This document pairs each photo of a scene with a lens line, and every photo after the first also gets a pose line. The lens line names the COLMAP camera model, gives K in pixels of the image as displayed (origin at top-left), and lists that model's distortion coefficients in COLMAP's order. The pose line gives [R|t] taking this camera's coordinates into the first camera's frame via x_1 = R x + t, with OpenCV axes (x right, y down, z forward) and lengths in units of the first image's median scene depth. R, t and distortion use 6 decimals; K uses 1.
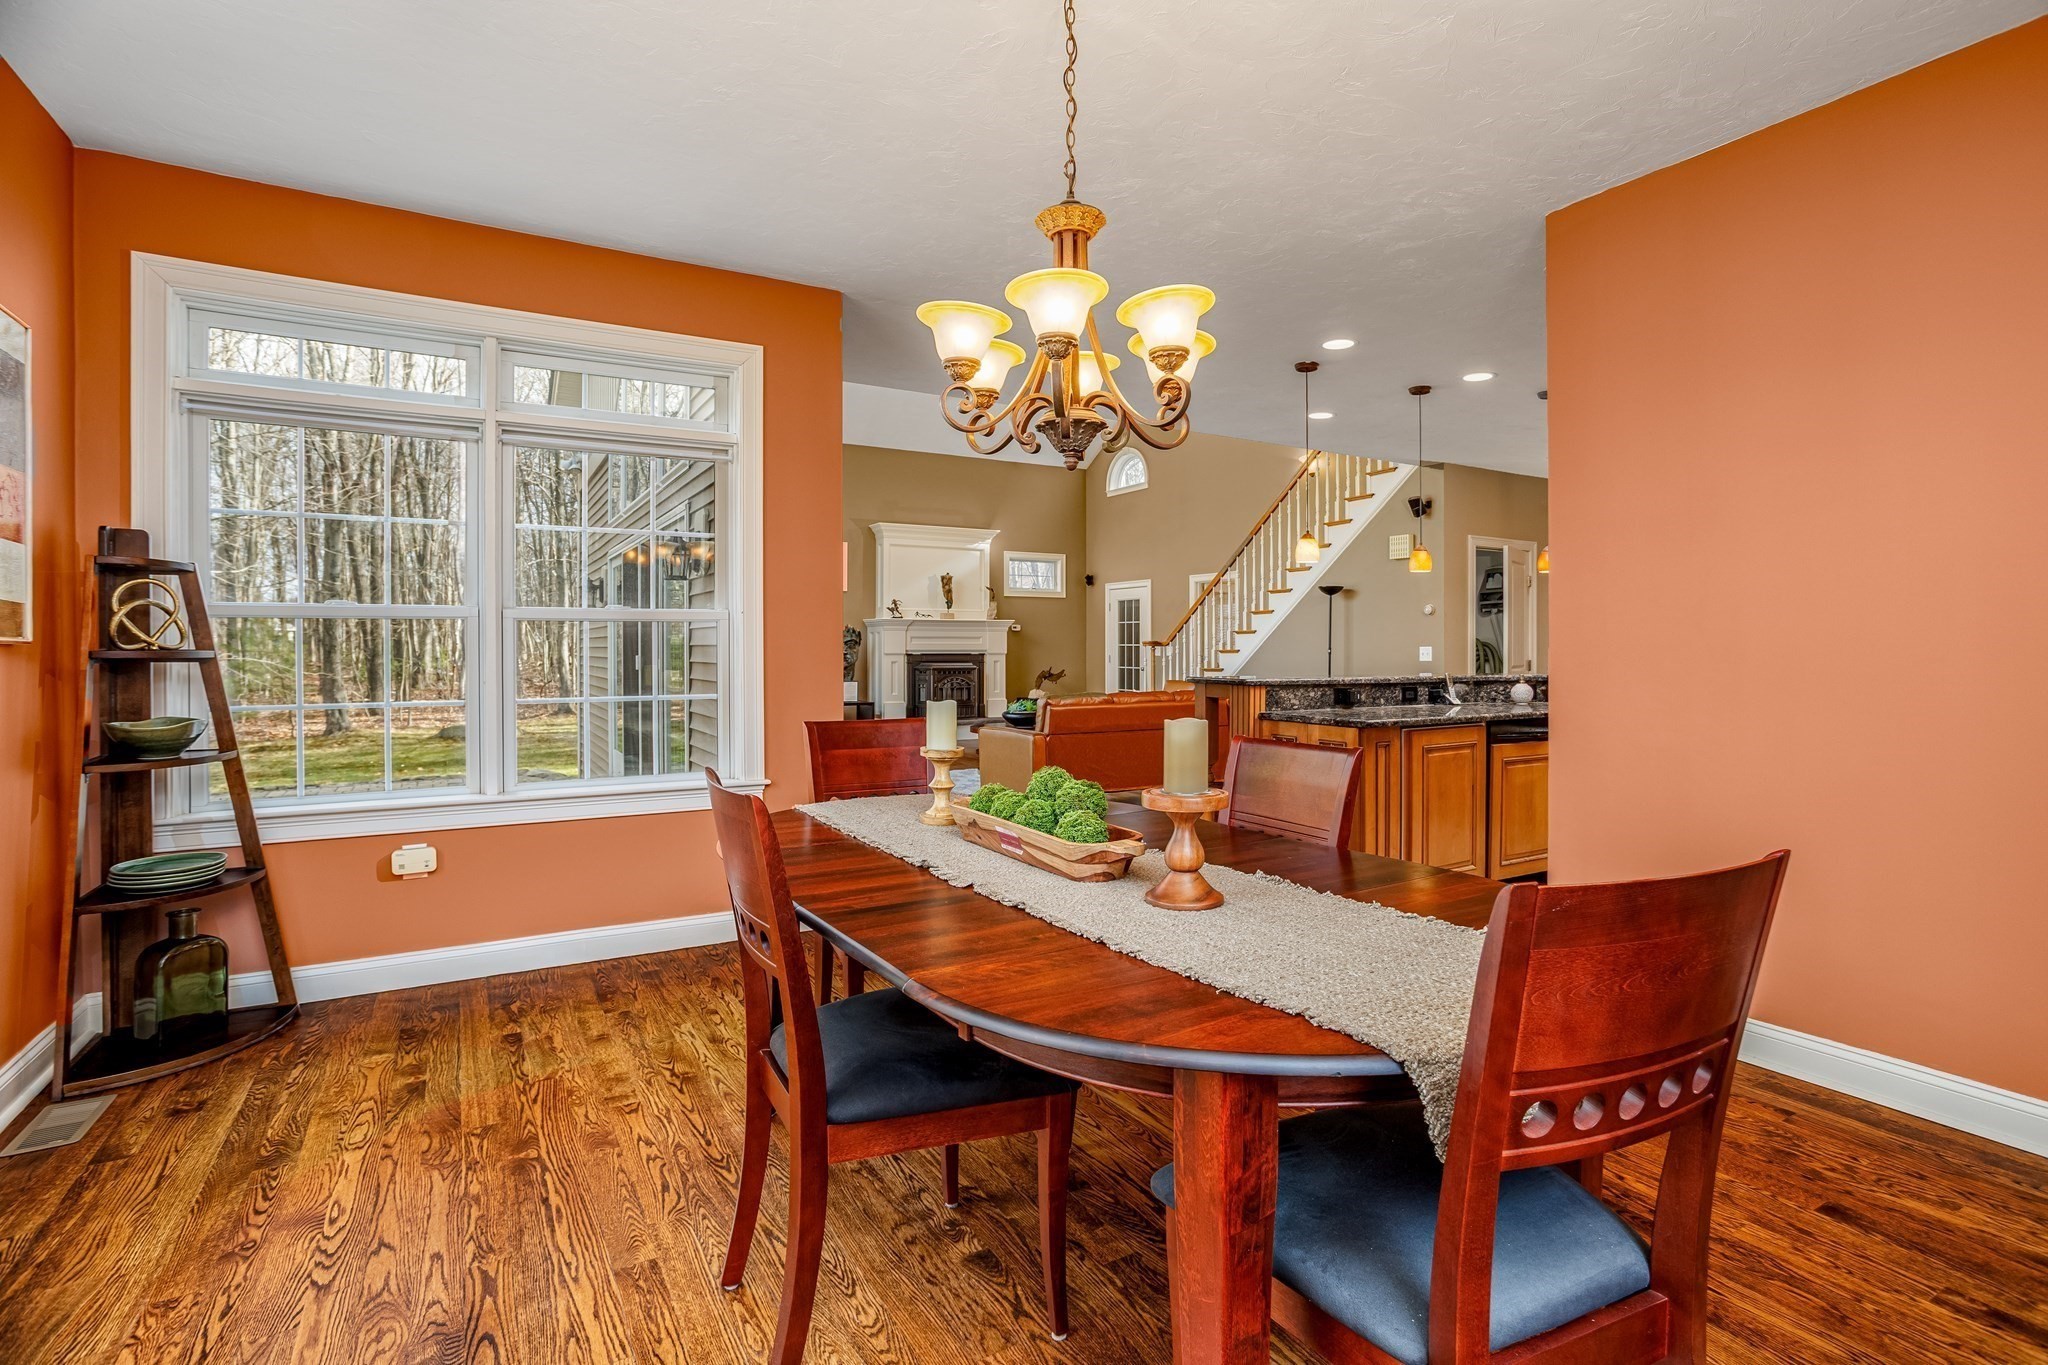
lens RADIAL K [[988.8, 0, 1030.5], [0, 988.8, 669.4], [0, 0, 1]] dist [-0.056769, 0.034873]
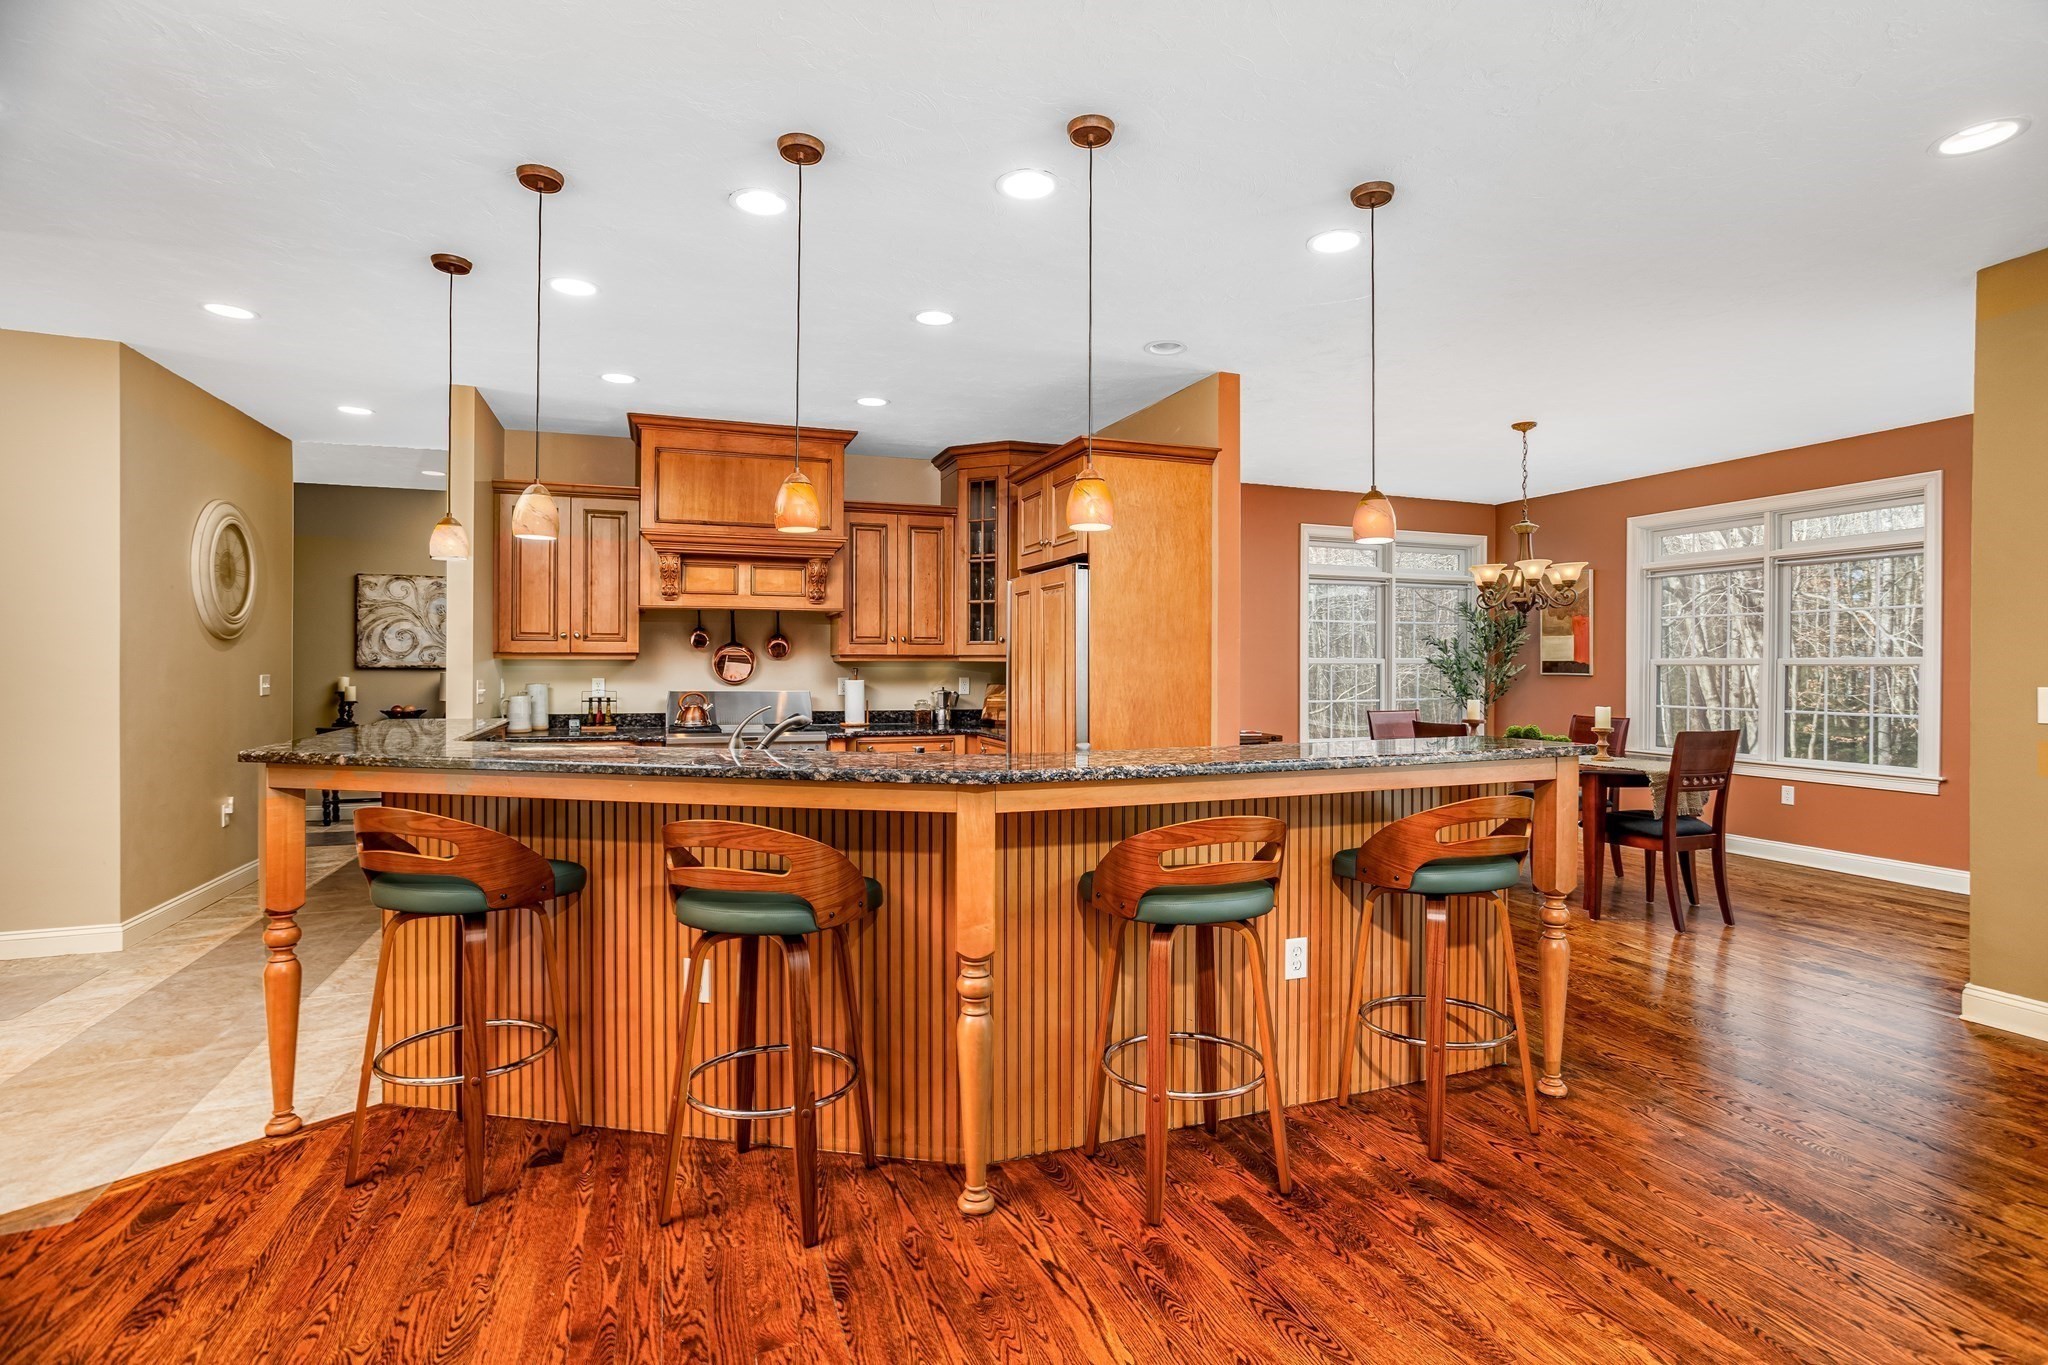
lens RADIAL K [[988.8, 0, 1030.5], [0, 988.8, 669.4], [0, 0, 1]] dist [-0.056769, 0.034873]
pose [[-0.984958, -0.001675, 0.172788, 0.776894], [0.002122, 0.999760, 0.021787, -0.100565], [-0.172783, 0.021826, -0.984718, 3.272419]]
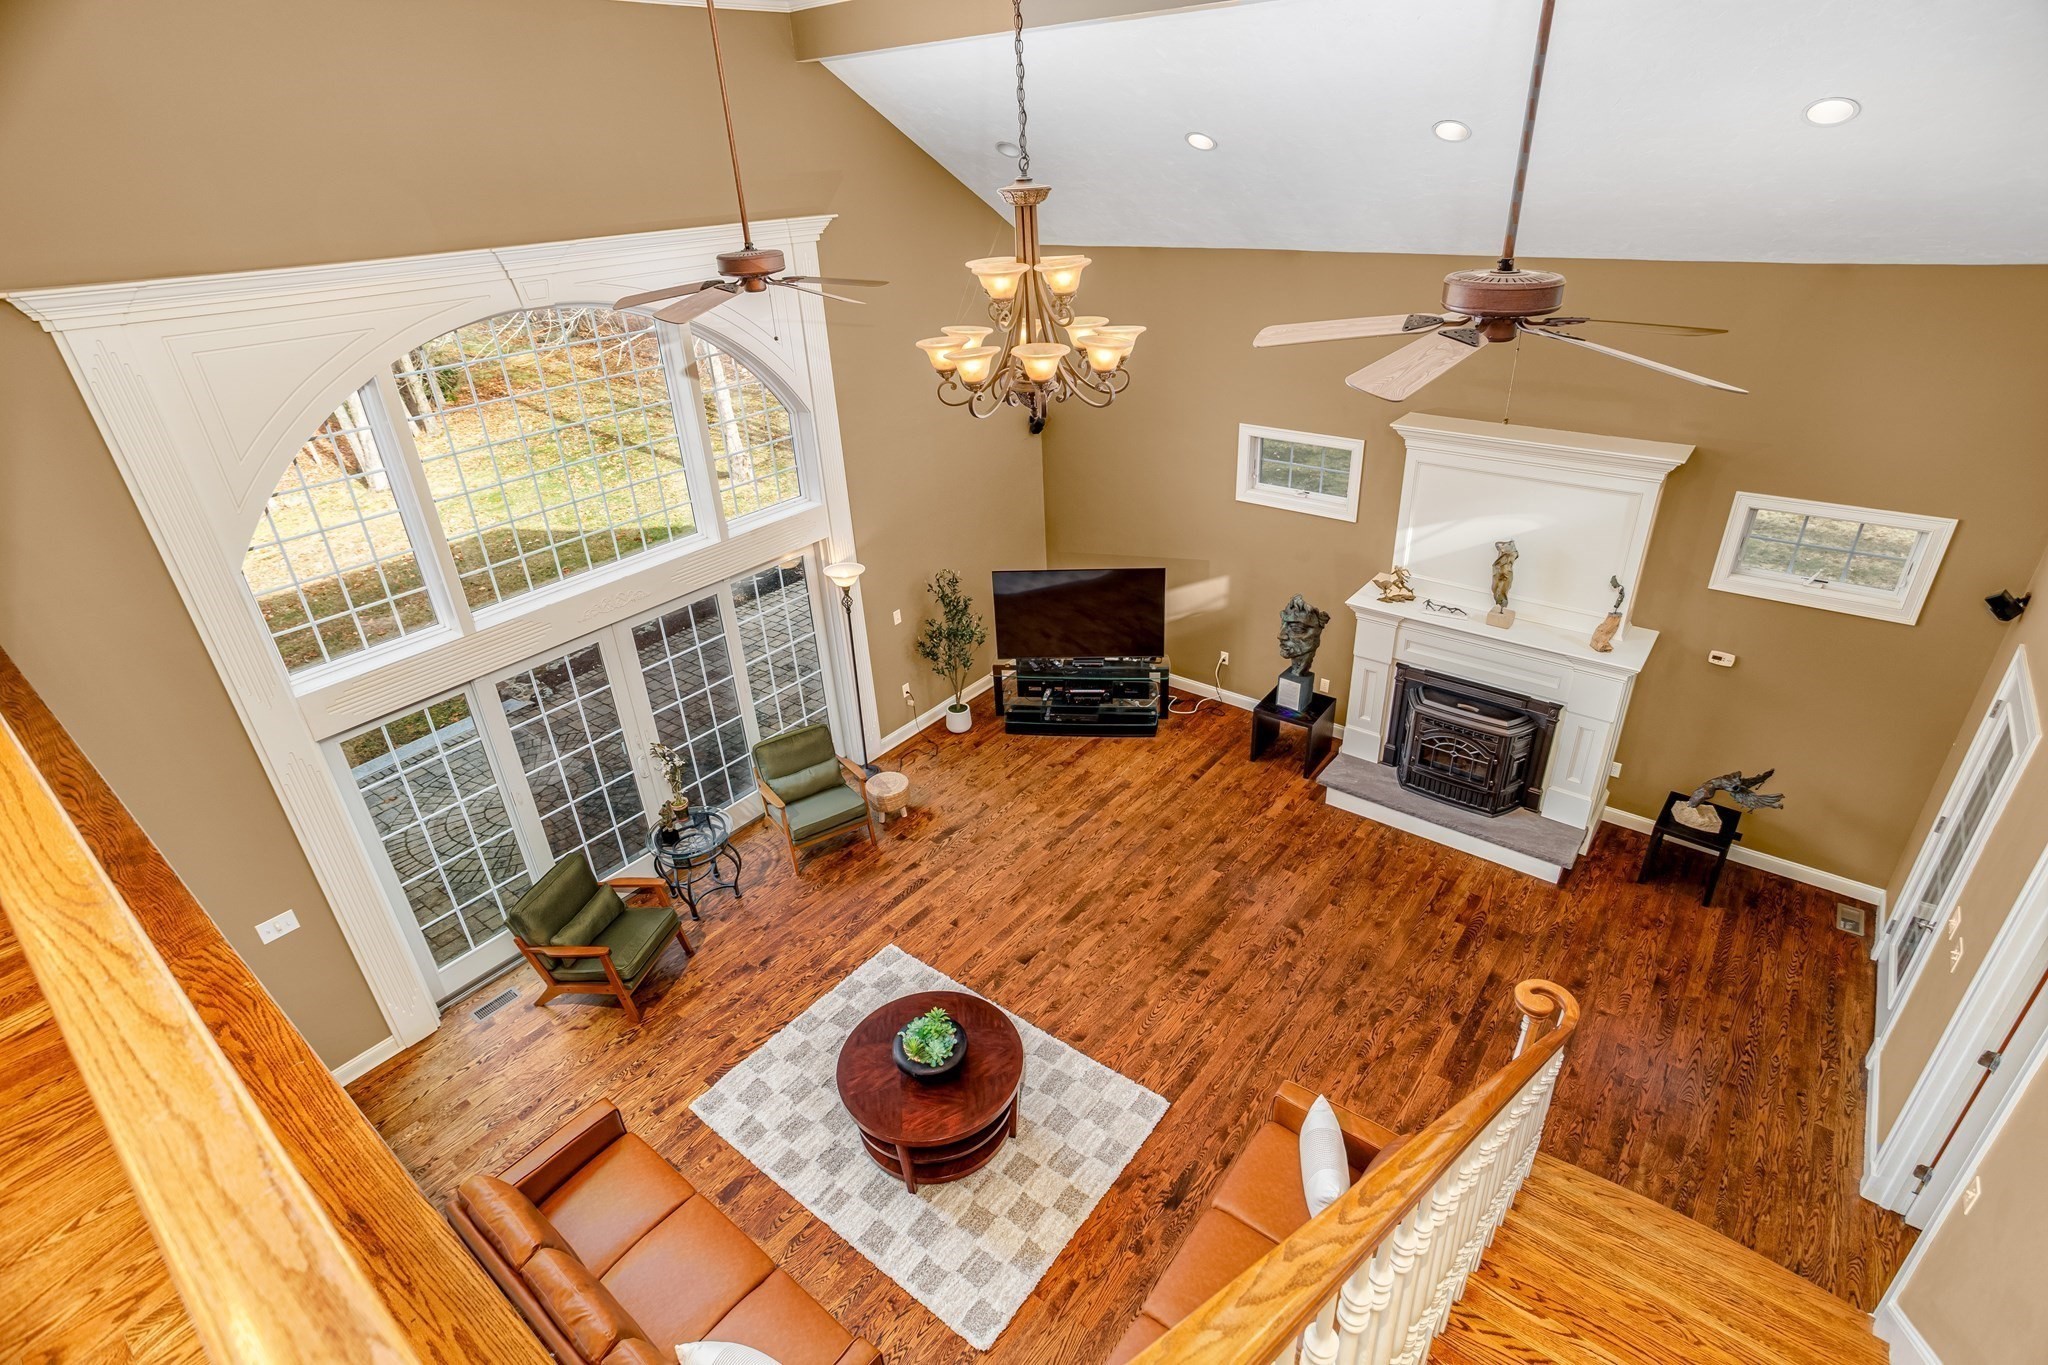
lens RADIAL K [[1012.1, 0, 1026.9], [0, 1012.1, 646.9], [0, 0, 1]] dist [-0.055088, 0.039697]
pose [[0.364472, 0.405969, -0.838063, 1.453794], [0.021479, 0.896064, 0.443406, -1.487633], [0.930967, -0.179610, 0.317871, 3.202783]]
